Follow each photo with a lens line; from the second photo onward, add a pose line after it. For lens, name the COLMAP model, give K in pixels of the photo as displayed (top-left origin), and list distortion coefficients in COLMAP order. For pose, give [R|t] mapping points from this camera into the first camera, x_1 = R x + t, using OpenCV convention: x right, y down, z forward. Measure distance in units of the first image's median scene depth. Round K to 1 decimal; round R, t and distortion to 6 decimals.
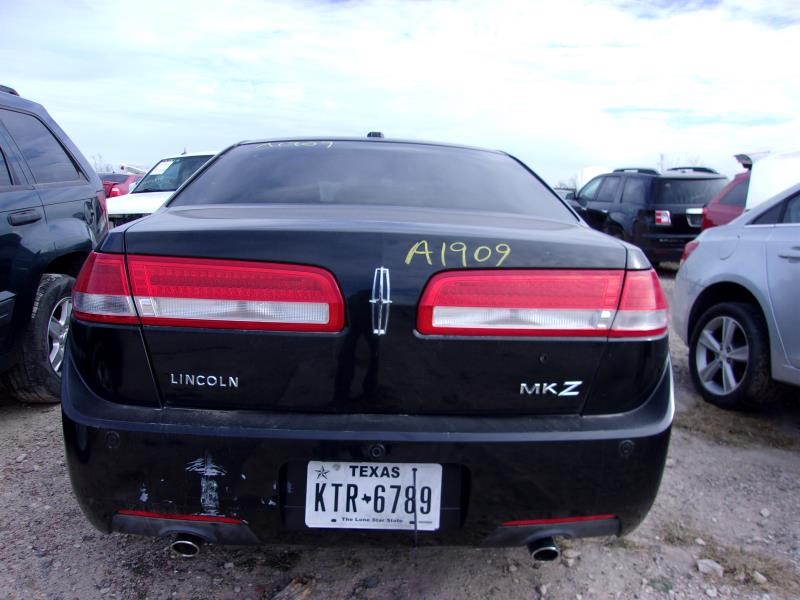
lens RADIAL K [[621.9, 0, 397.6], [0, 621.9, 303.0], [0, 0, 1]] dist [-0.010353, 0.004771]
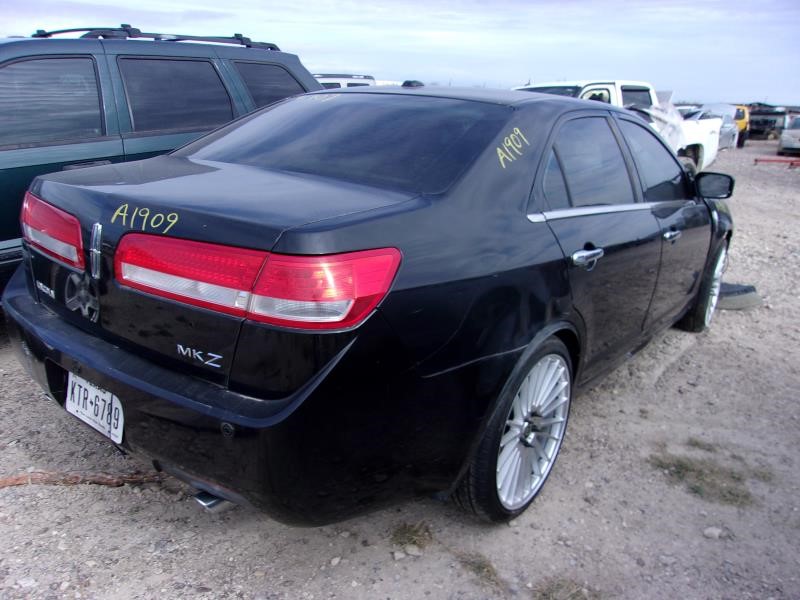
lens RADIAL K [[621.9, 0, 395.5], [0, 621.9, 299.4], [0, 0, 1]] dist [-0.010353, 0.004771]
pose [[0.754344, 0.180075, -0.631299, 1.184017], [-0.112065, 0.982850, 0.146446, -0.151369], [0.646844, -0.039724, 0.761587, 0.434733]]
